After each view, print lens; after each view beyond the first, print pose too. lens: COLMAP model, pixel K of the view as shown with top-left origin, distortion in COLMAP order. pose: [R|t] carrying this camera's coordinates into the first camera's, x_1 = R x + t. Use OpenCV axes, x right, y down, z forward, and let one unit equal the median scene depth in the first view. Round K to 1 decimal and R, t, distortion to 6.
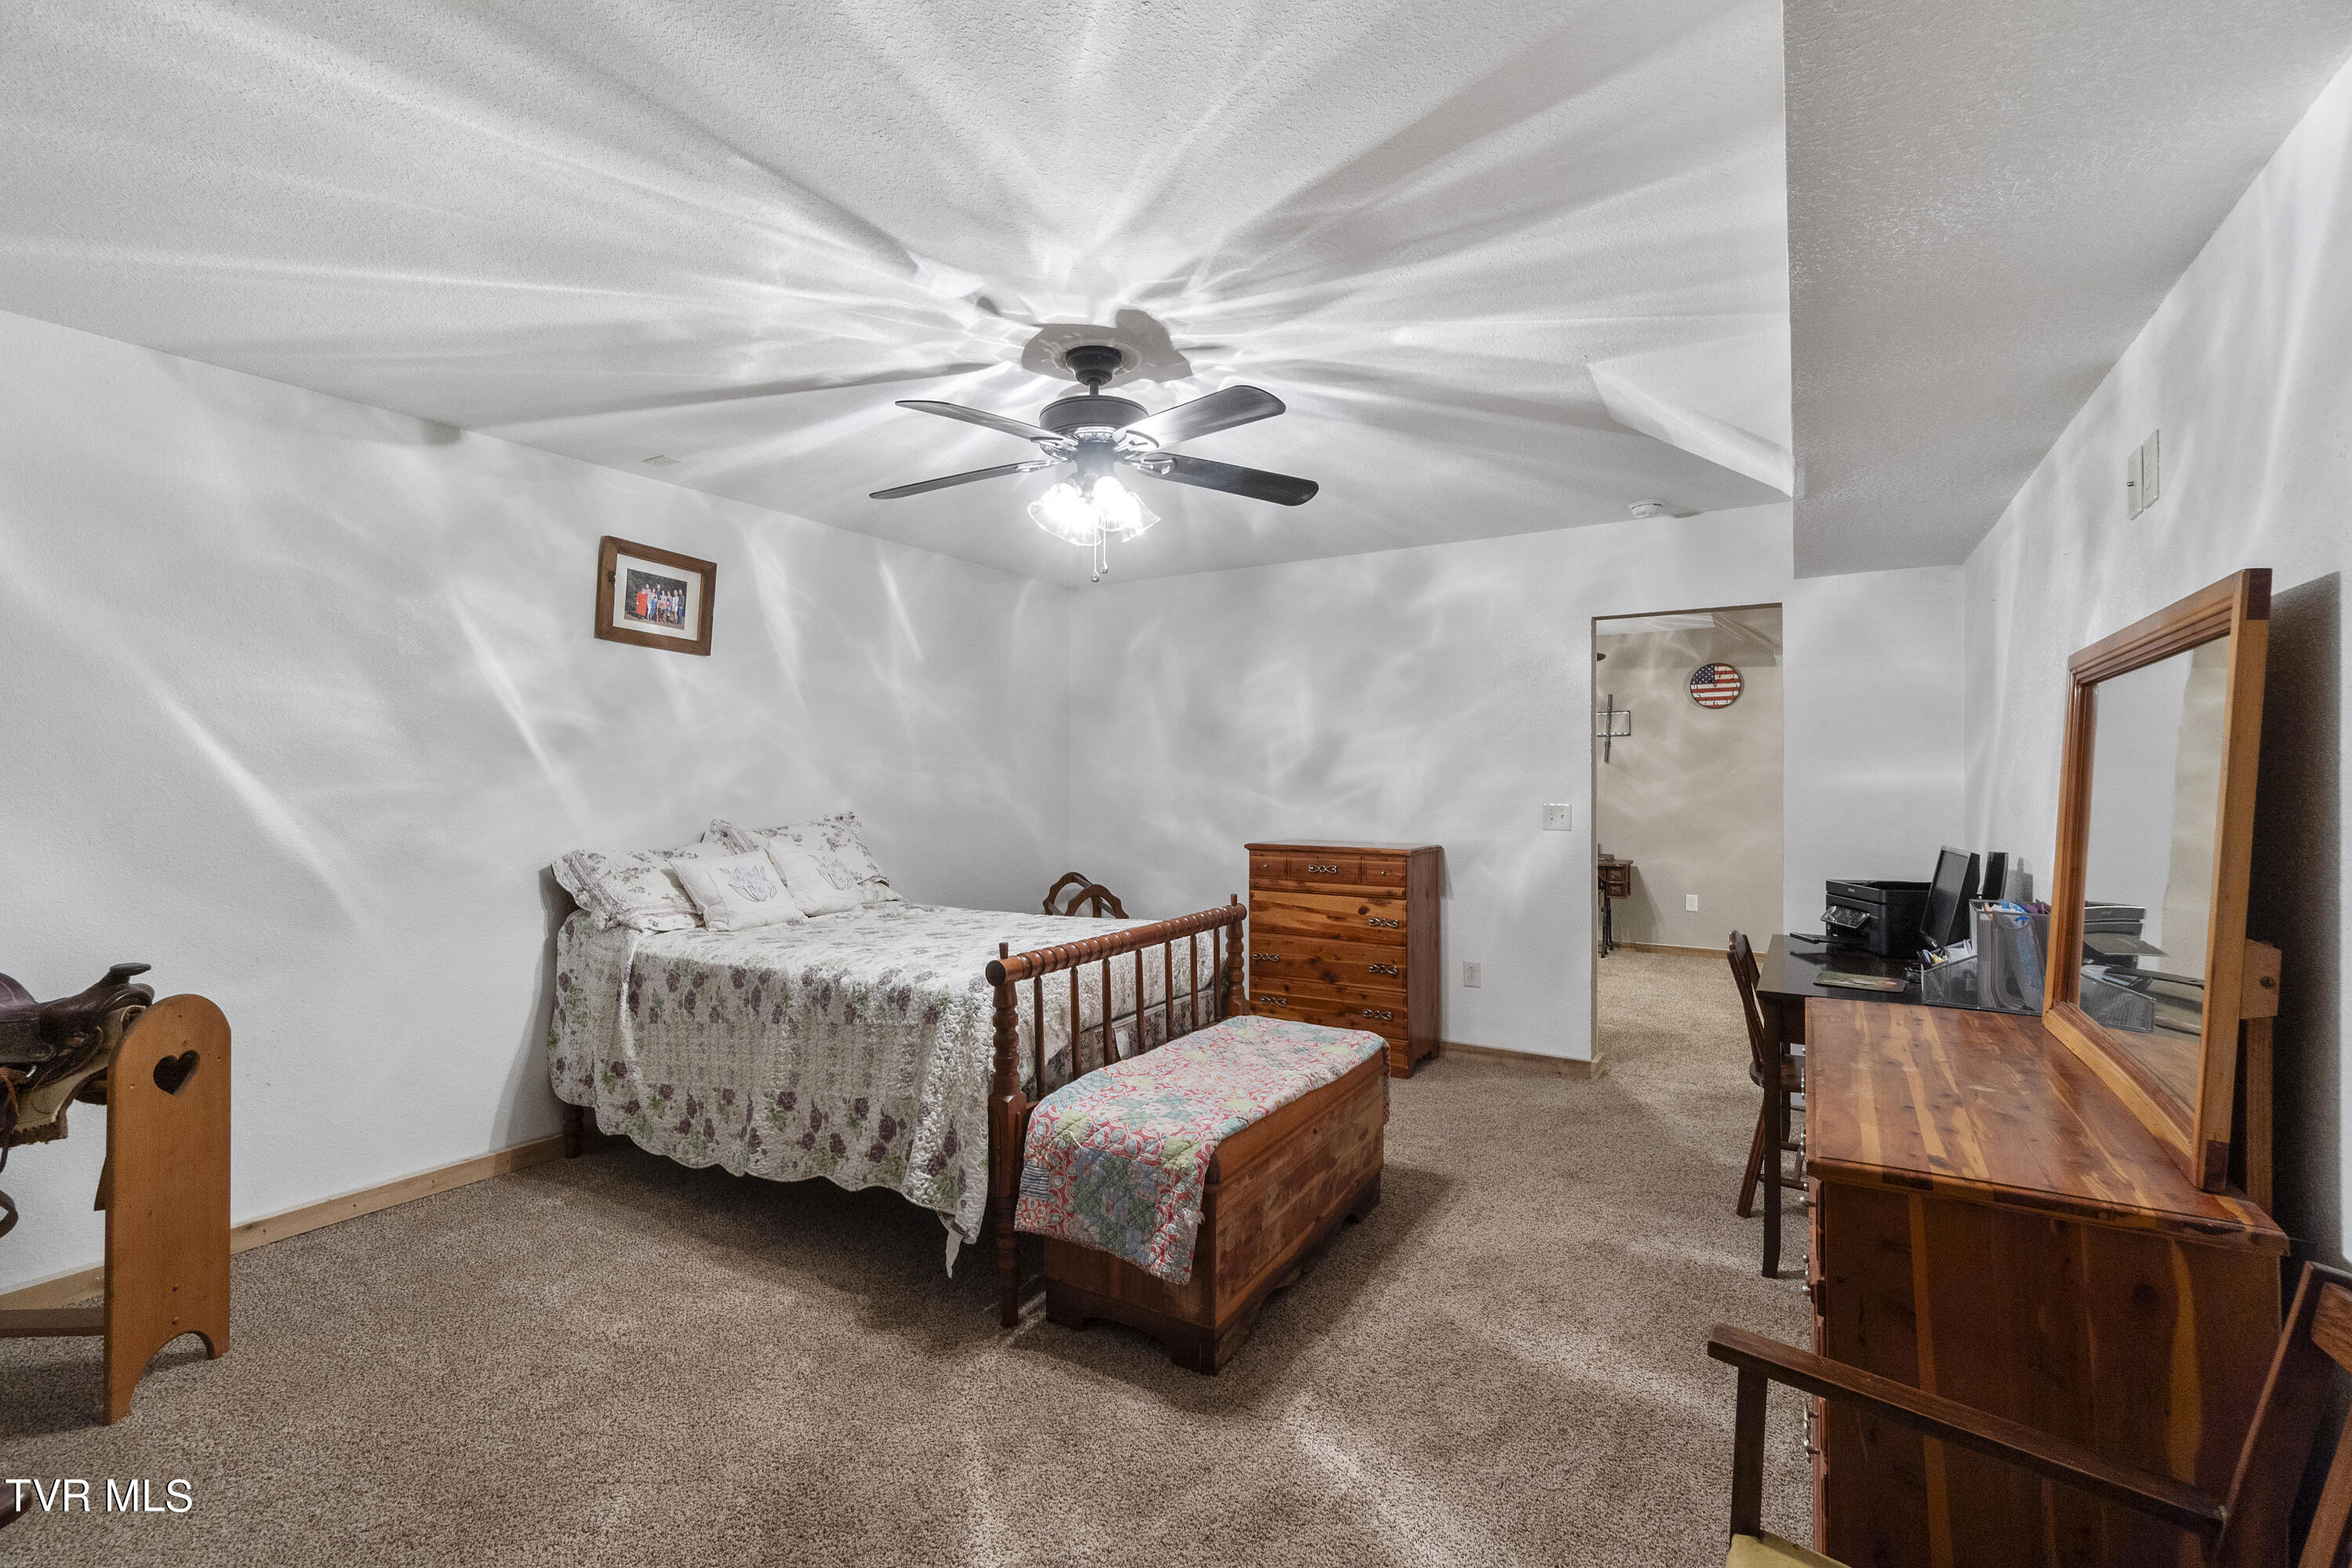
lens RADIAL K [[1027.6, 0, 1176.0], [0, 1027.6, 784.0], [0, 0, 1]] dist [-0.003497, -0.000100]
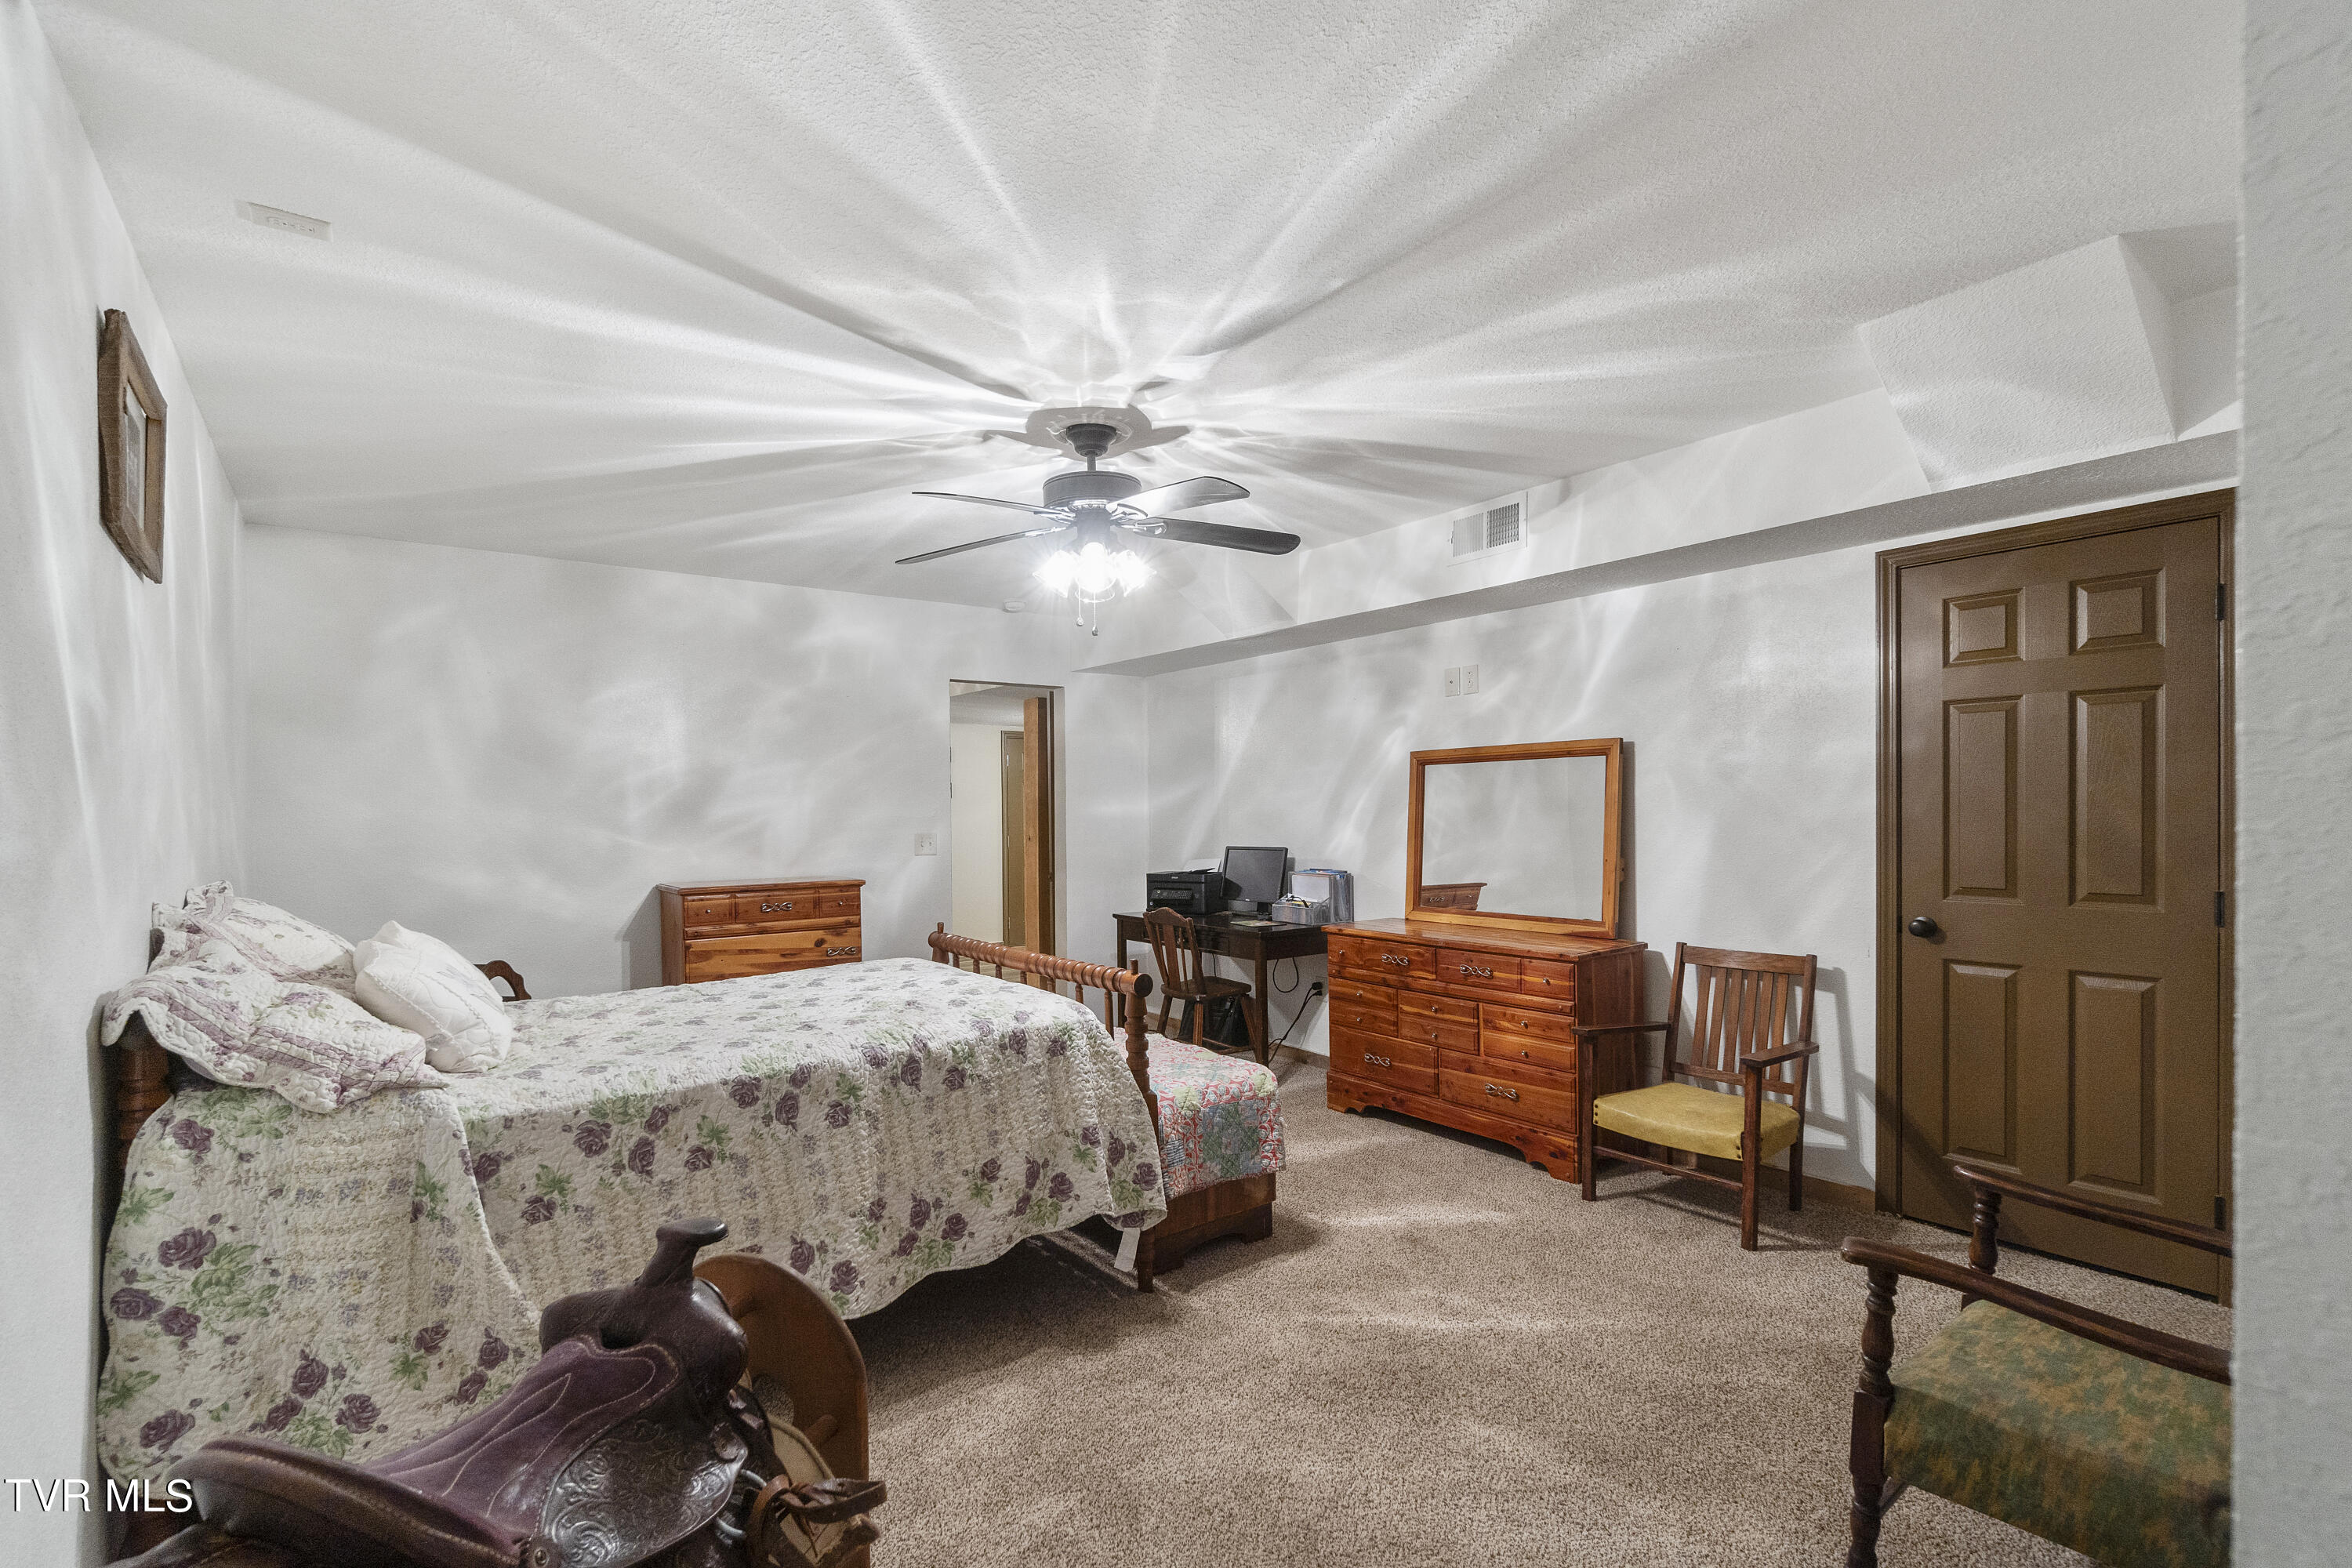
lens RADIAL K [[1039.8, 0, 1171.0], [0, 1039.8, 845.6], [0, 0, 1]] dist [-0.002987, -0.000124]
pose [[0.373779, -0.038708, 0.926710, -1.078320], [0.016150, 0.999249, 0.035224, -0.006704], [-0.927377, 0.001800, 0.374124, 0.488585]]
